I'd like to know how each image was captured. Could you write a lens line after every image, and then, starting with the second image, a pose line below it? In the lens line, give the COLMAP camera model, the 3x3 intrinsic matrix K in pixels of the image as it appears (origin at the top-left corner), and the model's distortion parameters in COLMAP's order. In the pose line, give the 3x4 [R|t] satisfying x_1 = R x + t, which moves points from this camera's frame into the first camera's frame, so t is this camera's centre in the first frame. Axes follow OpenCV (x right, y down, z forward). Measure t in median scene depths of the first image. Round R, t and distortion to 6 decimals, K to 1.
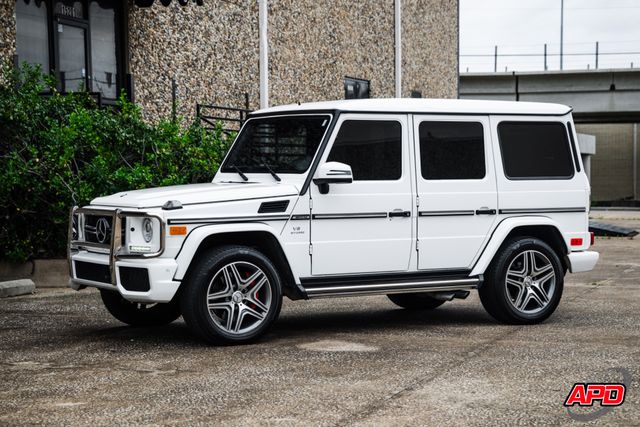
lens RADIAL K [[1407.7, 0, 336.4], [0, 1407.7, 214.2], [0, 0, 1]] dist [0.448837, 0.435387]
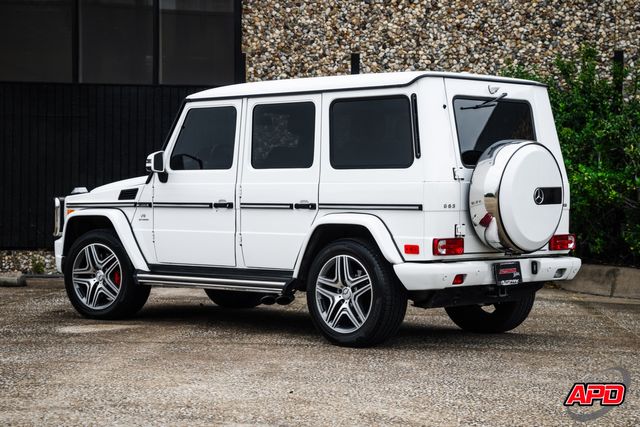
lens RADIAL K [[1407.7, 0, 336.4], [0, 1407.7, 214.2], [0, 0, 1]] dist [0.448837, 0.435387]
pose [[0.244807, 0.016677, -0.969428, 0.983267], [-0.038448, 0.999233, 0.007480, -0.004057], [0.968809, 0.035442, 0.245261, 0.848141]]
